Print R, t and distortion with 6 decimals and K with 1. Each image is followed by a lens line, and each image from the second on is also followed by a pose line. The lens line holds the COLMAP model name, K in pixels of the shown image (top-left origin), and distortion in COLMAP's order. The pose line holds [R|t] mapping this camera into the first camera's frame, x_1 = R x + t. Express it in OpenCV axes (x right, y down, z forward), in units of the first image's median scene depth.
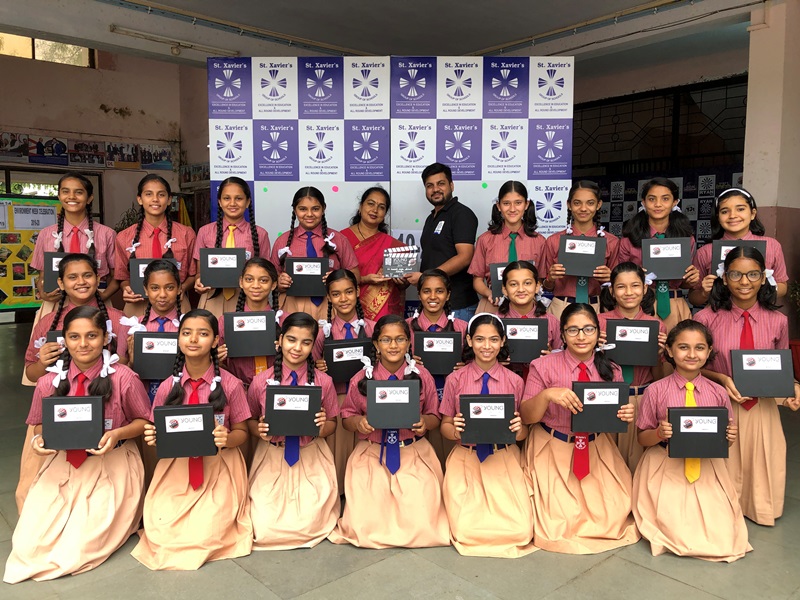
lens RADIAL K [[652.2, 0, 396.8], [0, 652.2, 297.5], [0, 0, 1]] dist [0.005872, -0.012894]
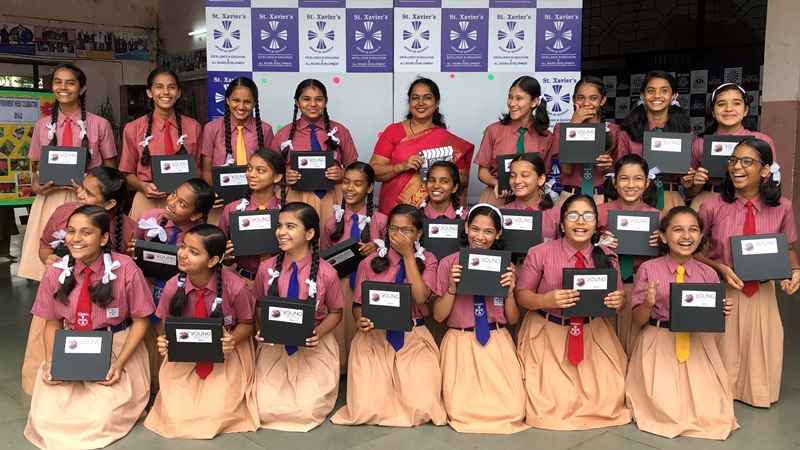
lens RADIAL K [[753.5, 0, 403.1], [0, 753.5, 227.7], [0, 0, 1]] dist [-0.005240, 0.000000]
pose [[0.999980, 0.001966, 0.005976, -0.001916], [-0.002111, 0.999700, 0.024406, 0.024493], [-0.005926, -0.024418, 0.999684, -0.122531]]
